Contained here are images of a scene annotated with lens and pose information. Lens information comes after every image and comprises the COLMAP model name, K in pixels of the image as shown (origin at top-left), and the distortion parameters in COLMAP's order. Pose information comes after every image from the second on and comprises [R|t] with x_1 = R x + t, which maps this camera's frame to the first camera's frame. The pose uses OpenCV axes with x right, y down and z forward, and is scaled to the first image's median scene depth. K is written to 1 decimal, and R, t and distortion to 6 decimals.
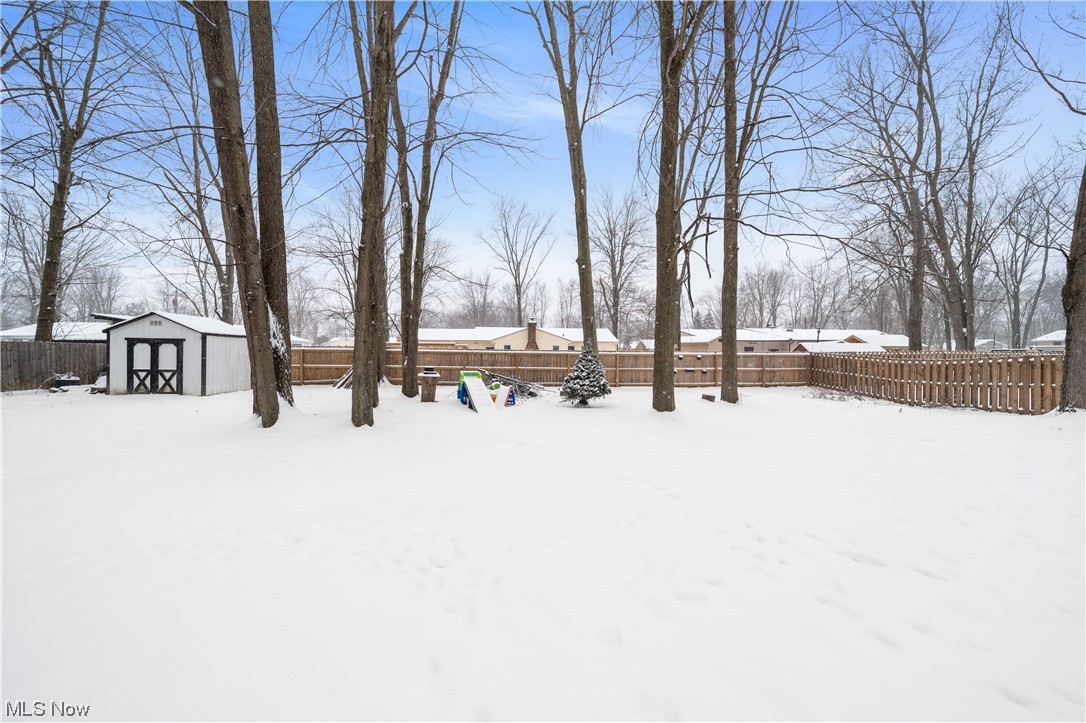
lens RADIAL K [[381.9, 0, 544.7], [0, 381.9, 357.6], [0, 0, 1]] dist [0.001986, -0.000872]
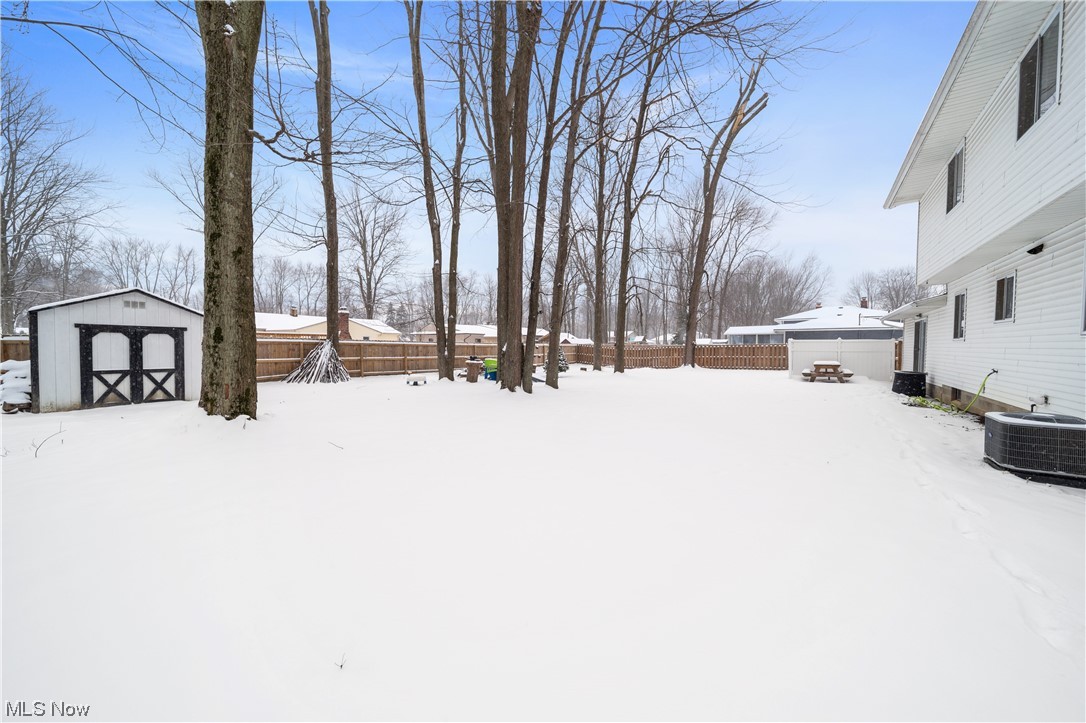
lens RADIAL K [[381.9, 0, 545.4], [0, 381.9, 353.2], [0, 0, 1]] dist [0.001986, -0.000872]
pose [[0.636370, -0.016794, 0.771201, -1.081464], [0.001965, 0.999795, 0.020151, -0.012460], [-0.771382, -0.011308, 0.636272, -0.048935]]
